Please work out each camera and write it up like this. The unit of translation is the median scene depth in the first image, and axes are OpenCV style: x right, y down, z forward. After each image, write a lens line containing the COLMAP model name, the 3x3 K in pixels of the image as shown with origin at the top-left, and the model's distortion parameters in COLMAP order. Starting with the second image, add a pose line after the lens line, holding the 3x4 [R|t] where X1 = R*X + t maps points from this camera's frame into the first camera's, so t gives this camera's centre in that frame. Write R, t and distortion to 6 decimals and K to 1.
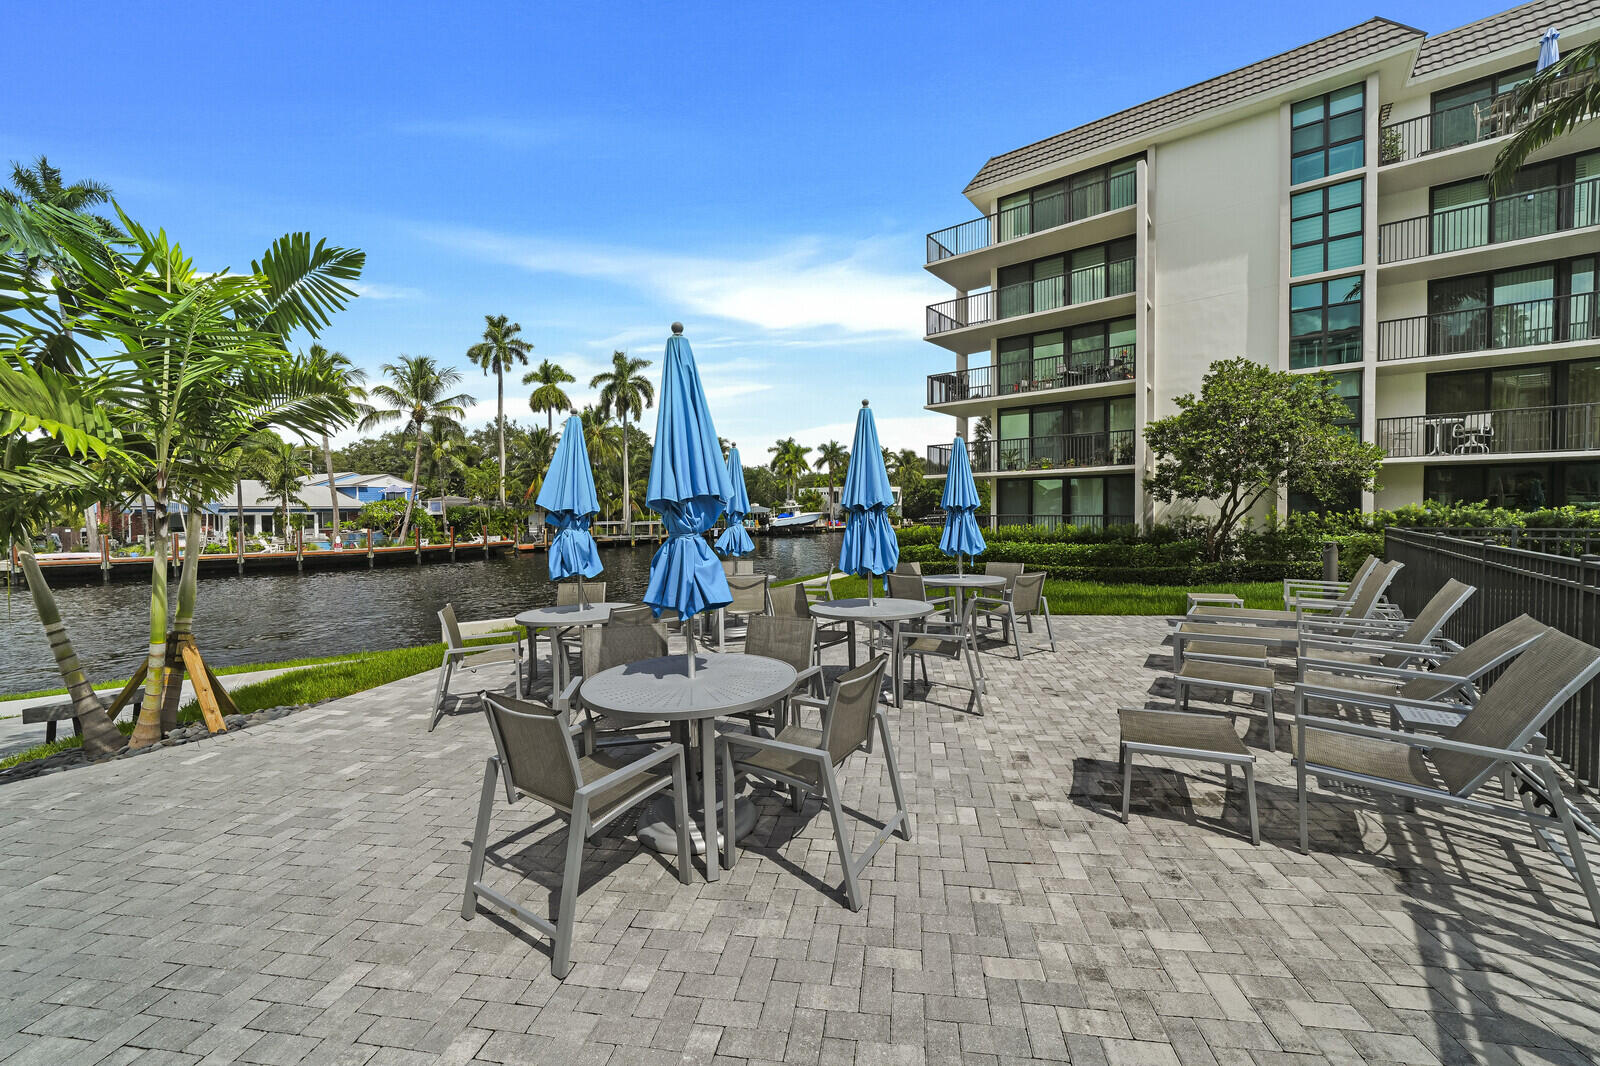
lens RADIAL K [[596.9, 0, 798.3], [0, 596.9, 527.9], [0, 0, 1]] dist [0.026087, -0.014829]
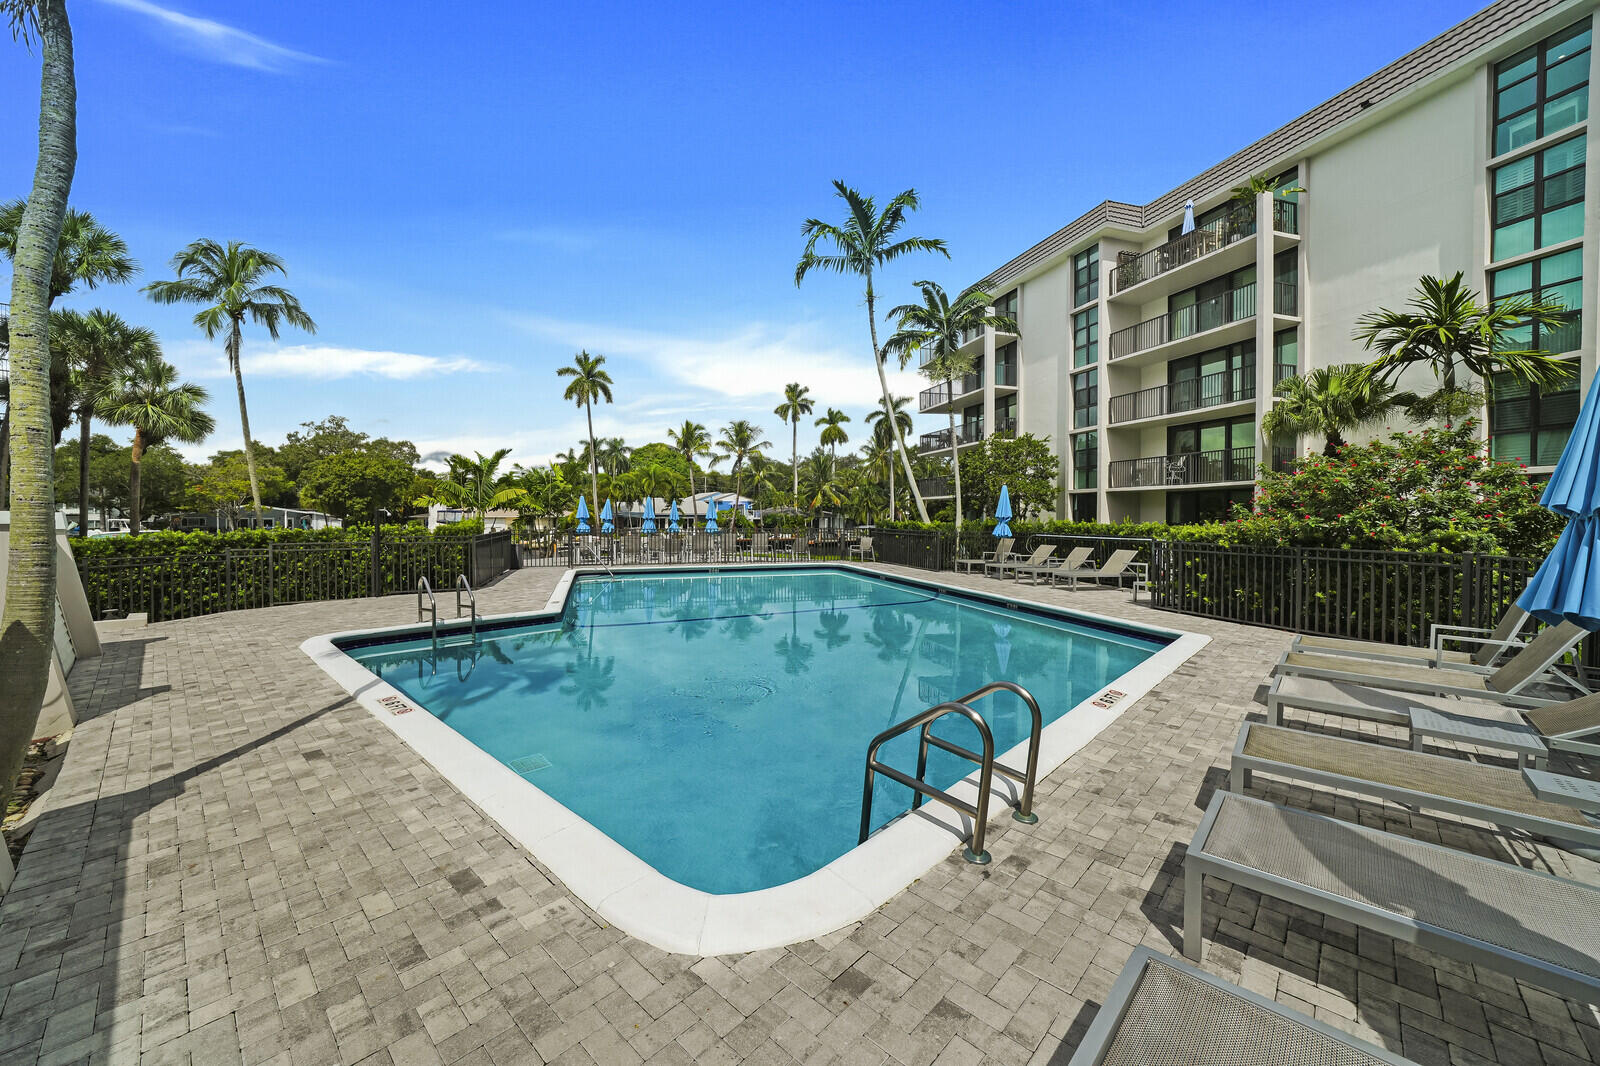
lens RADIAL K [[601.0, 0, 785.1], [0, 601.0, 531.6], [0, 0, 1]] dist [-0.013269, 0.004322]
pose [[0.816123, 0.028300, -0.577186, 0.402421], [-0.034056, 0.999420, 0.000848, 0.005987], [0.576874, 0.018965, 0.816613, -0.232889]]
